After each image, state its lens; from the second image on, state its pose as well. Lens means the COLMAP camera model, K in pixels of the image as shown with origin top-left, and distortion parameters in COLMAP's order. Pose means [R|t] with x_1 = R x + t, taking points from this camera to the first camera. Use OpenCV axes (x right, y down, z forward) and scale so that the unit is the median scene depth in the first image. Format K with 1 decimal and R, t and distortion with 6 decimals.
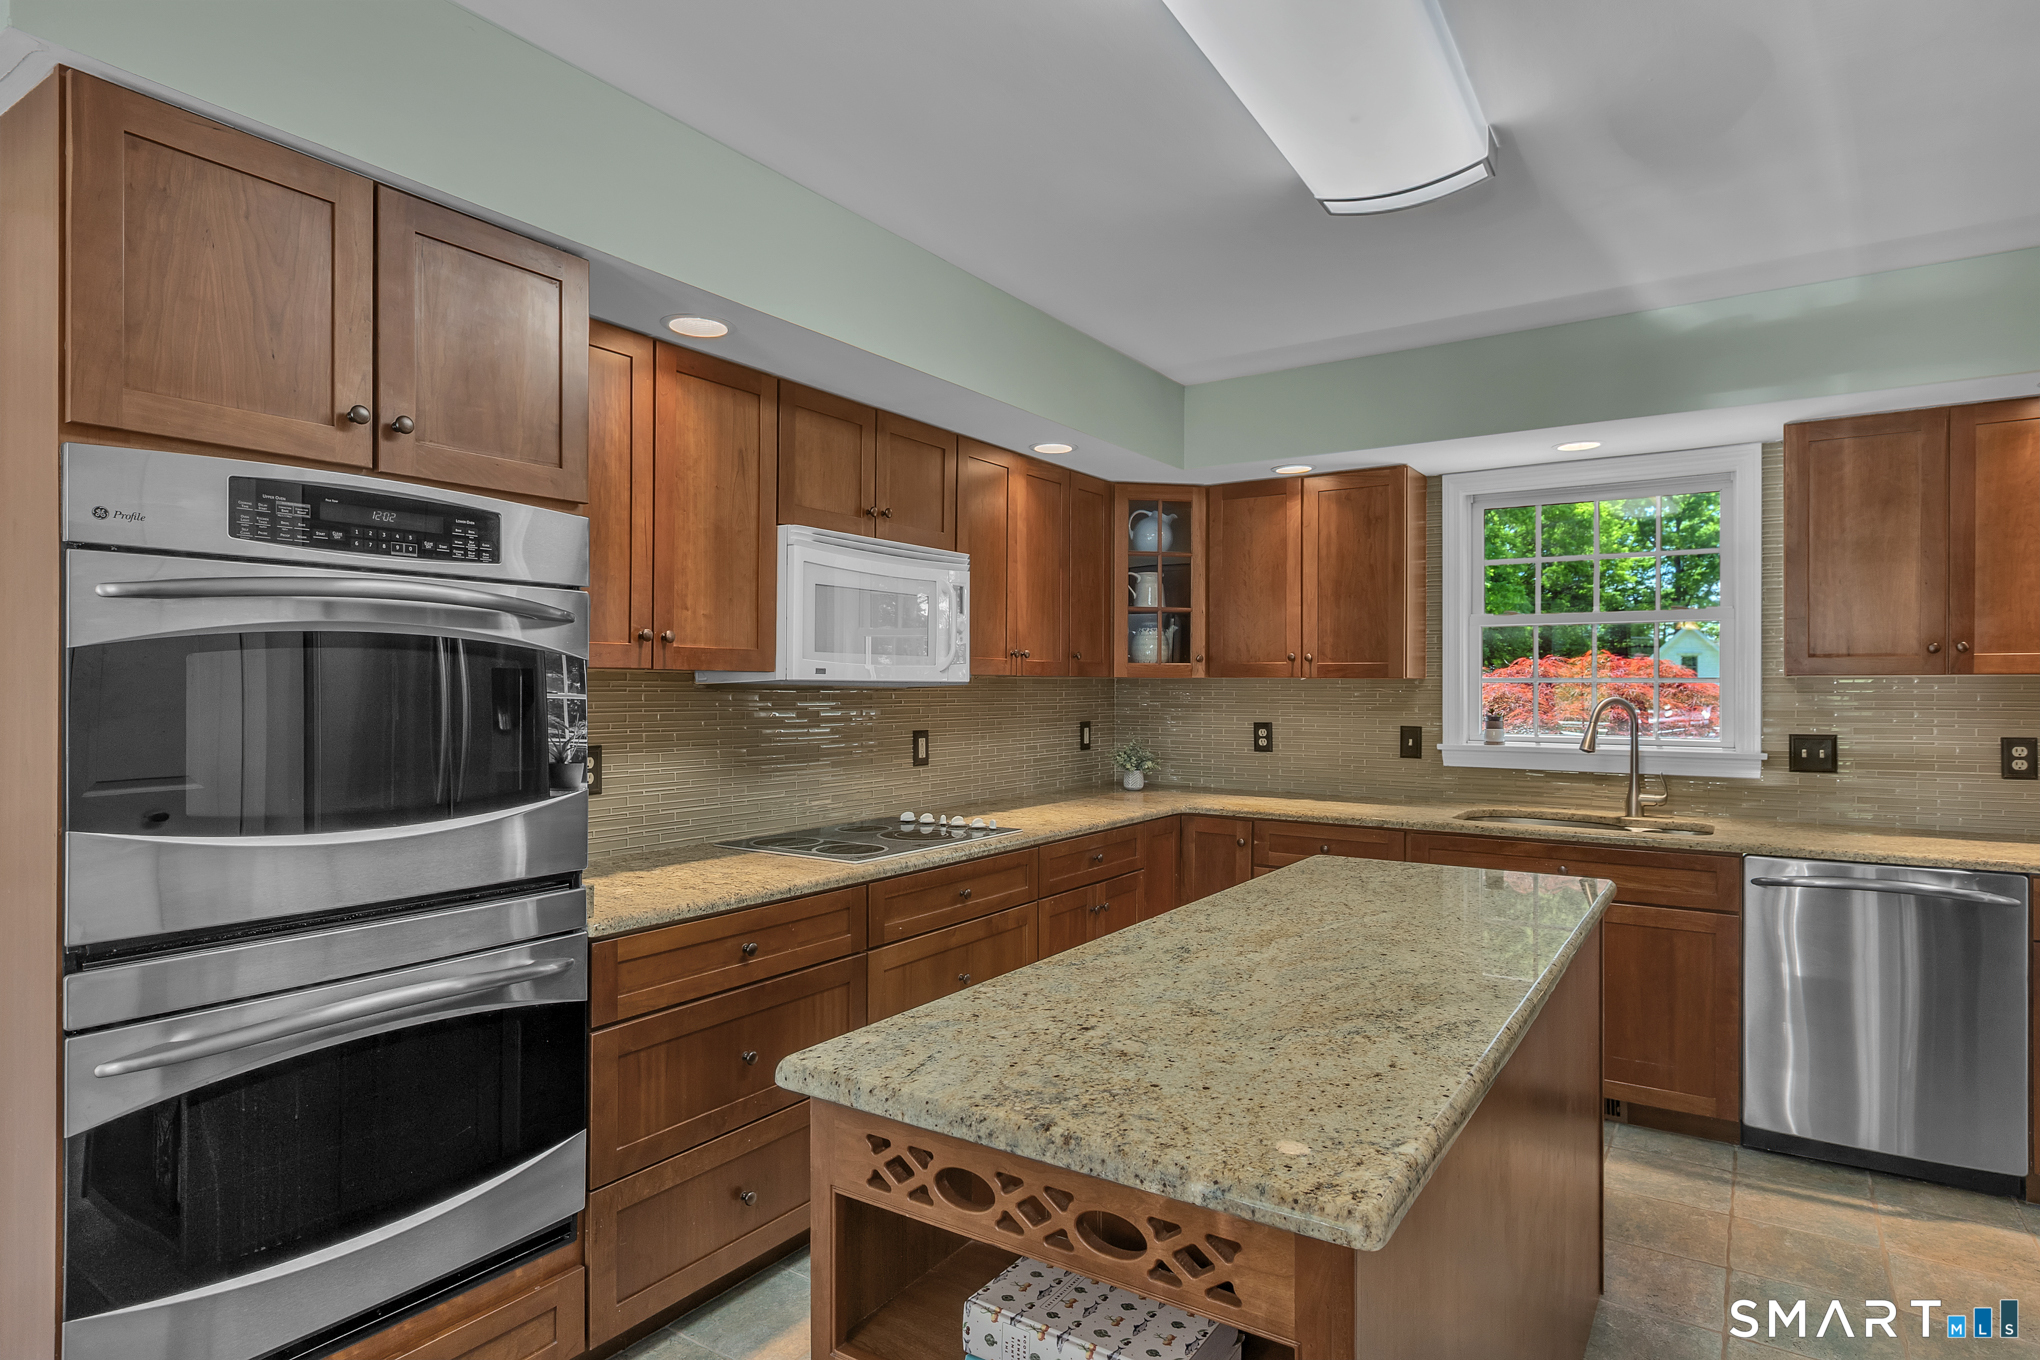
lens RADIAL K [[1101.4, 0, 1017.3], [0, 1101.4, 687.9], [0, 0, 1]] dist [0.003972, 0.000028]
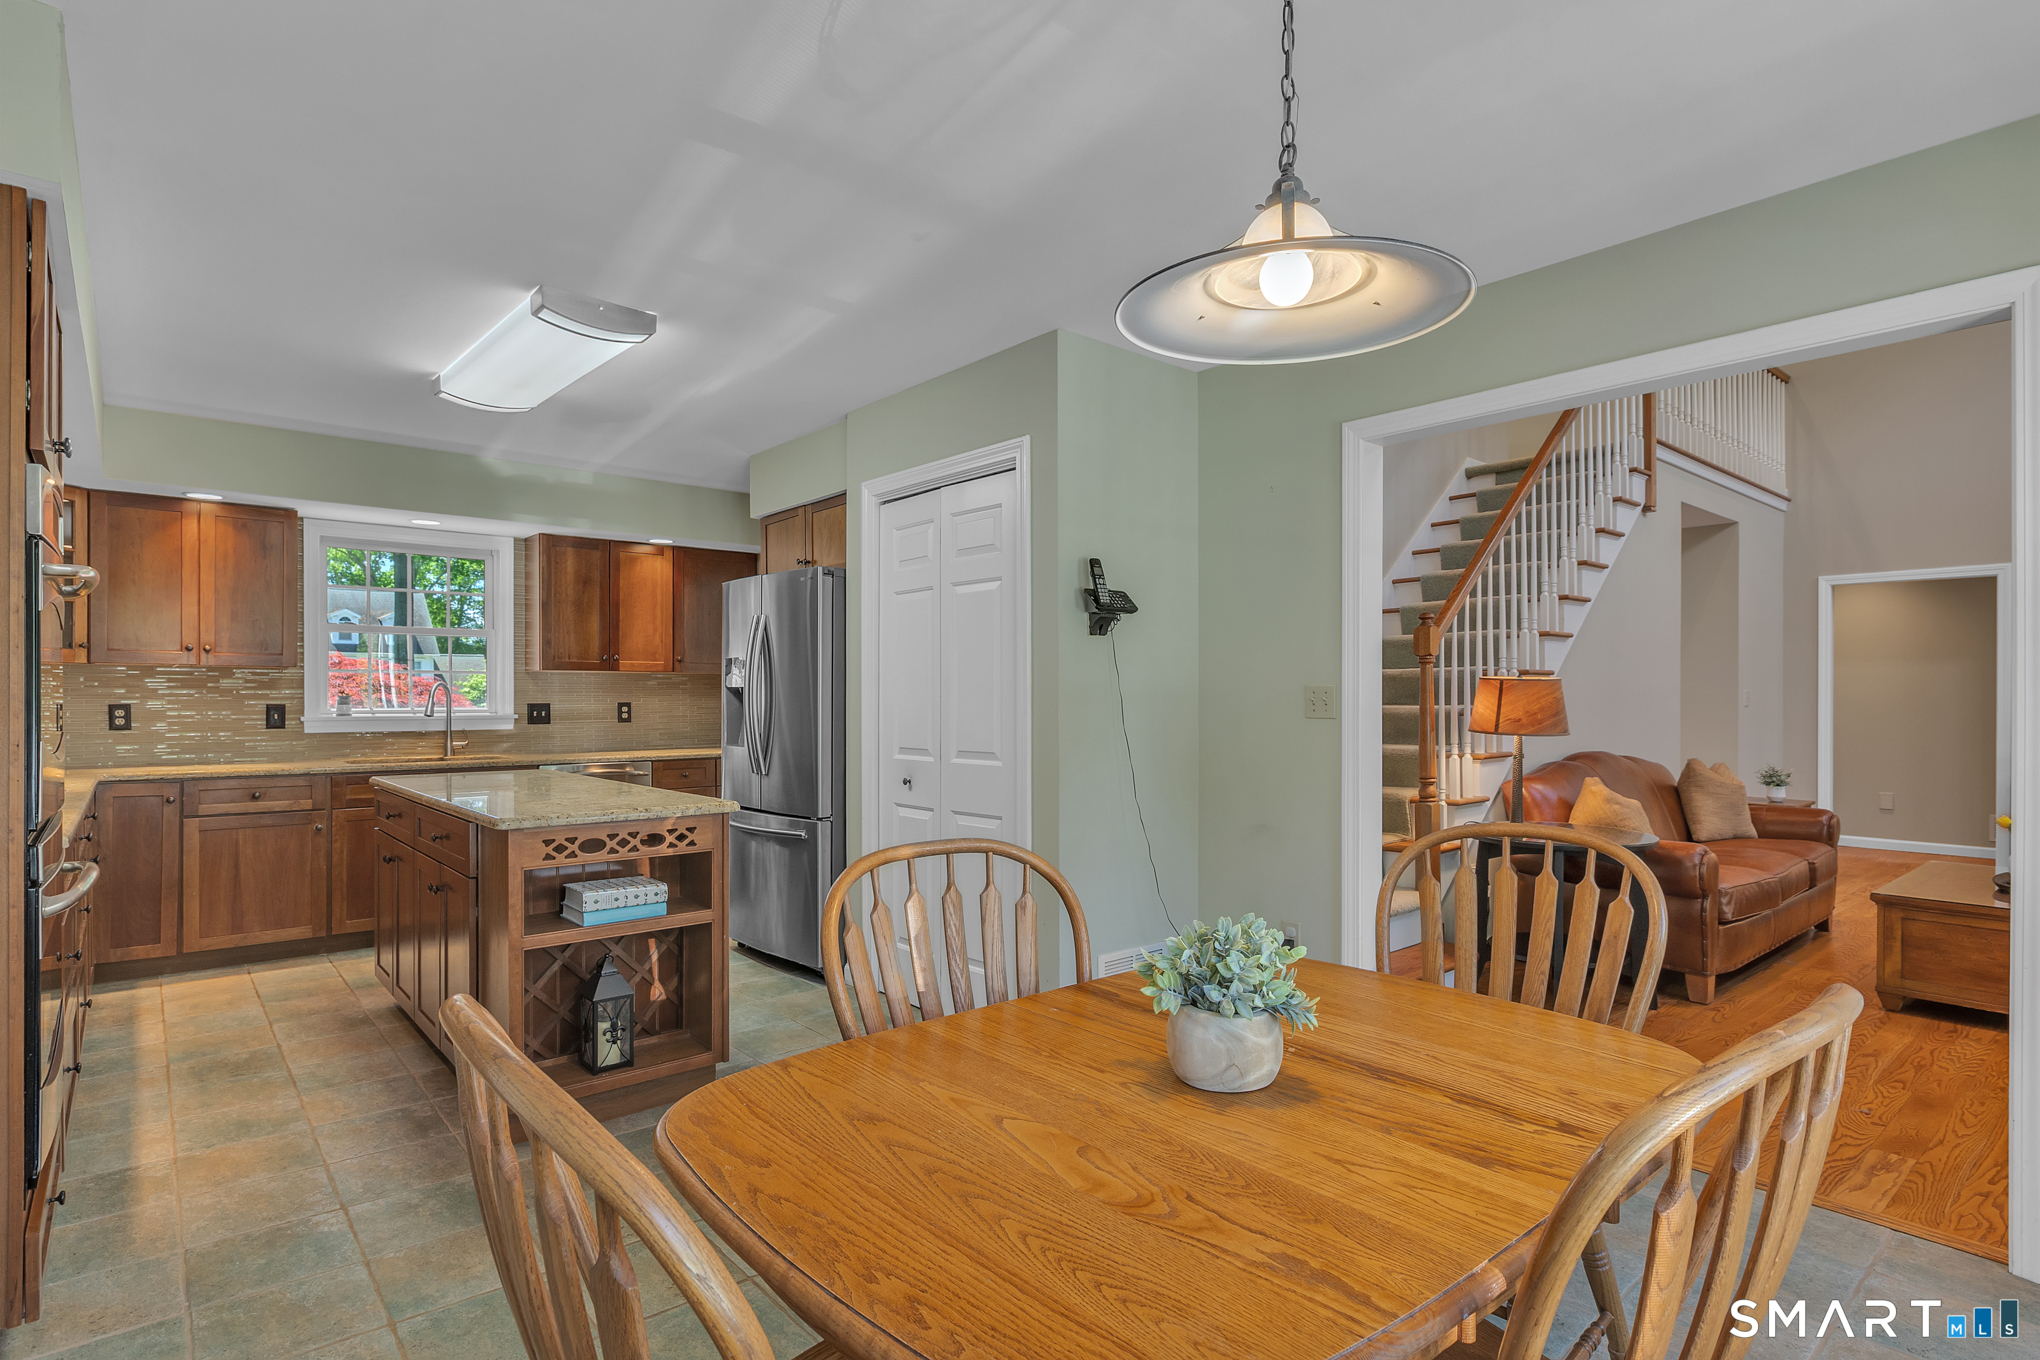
lens RADIAL K [[1047.1, 0, 1013.1], [0, 1047.1, 698.2], [0, 0, 1]] dist [0.007547, -0.003529]
pose [[0.274672, -0.002967, 0.961533, -0.753694], [-0.000096, 0.999995, 0.003113, 0.029360], [-0.961538, -0.000947, 0.274670, -0.233031]]
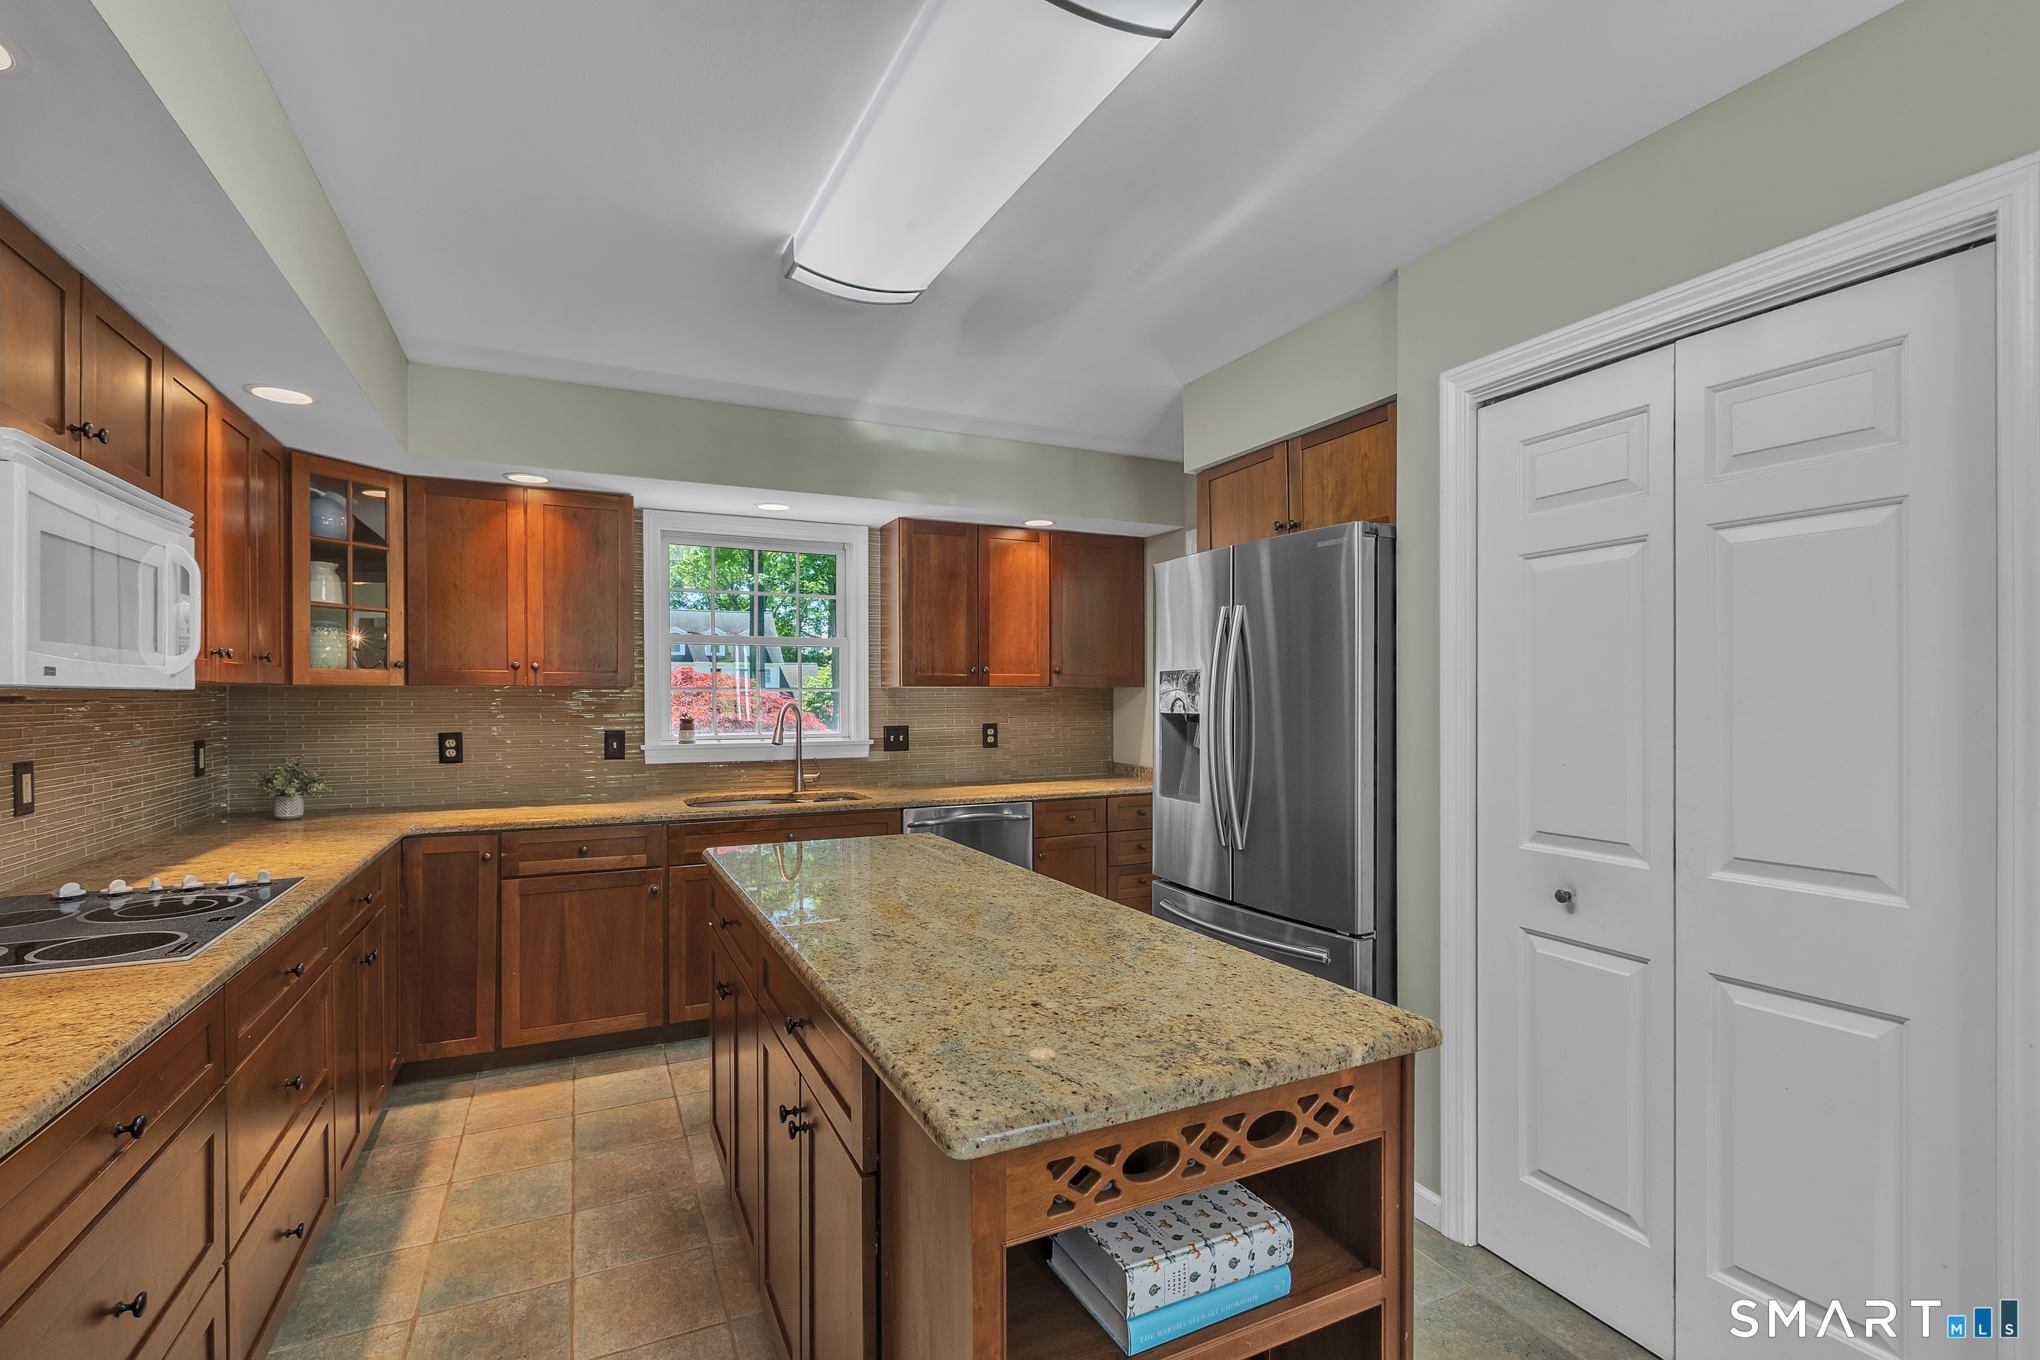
lens RADIAL K [[929.6, 0, 1019.4], [0, 929.6, 696.3], [0, 0, 1]] dist [0.000755, 0.001323]
pose [[0.505573, -0.003828, 0.862775, -0.303264], [0.003574, 0.999991, 0.002343, -0.000434], [-0.862776, 0.001899, 0.505582, 0.221159]]
